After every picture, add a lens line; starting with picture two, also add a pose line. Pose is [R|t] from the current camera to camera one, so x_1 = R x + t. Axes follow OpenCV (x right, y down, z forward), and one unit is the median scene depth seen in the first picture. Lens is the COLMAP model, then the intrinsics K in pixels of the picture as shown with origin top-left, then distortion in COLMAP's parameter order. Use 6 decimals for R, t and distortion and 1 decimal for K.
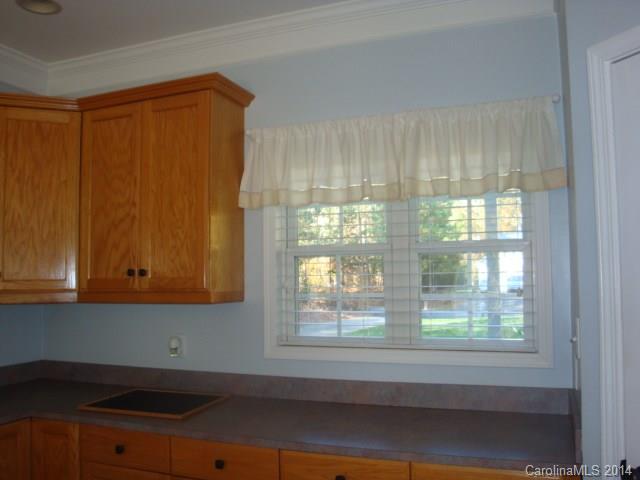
lens RADIAL K [[582.6, 0, 319.3], [0, 582.6, 240.9], [0, 0, 1]] dist [-0.142538, 0.081434]
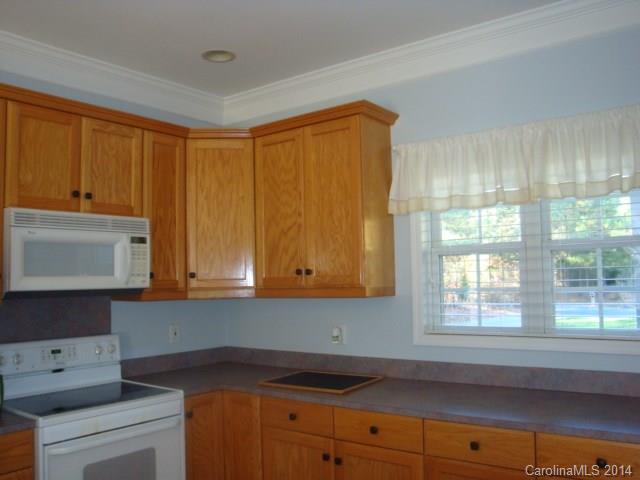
lens RADIAL K [[582.6, 0, 318.6], [0, 582.6, 237.5], [0, 0, 1]] dist [-0.142538, 0.081434]
pose [[0.962648, -0.027708, -0.269335, 0.038652], [0.027250, 0.999614, -0.005441, -0.008938], [0.269381, -0.002102, 0.963031, -0.152007]]
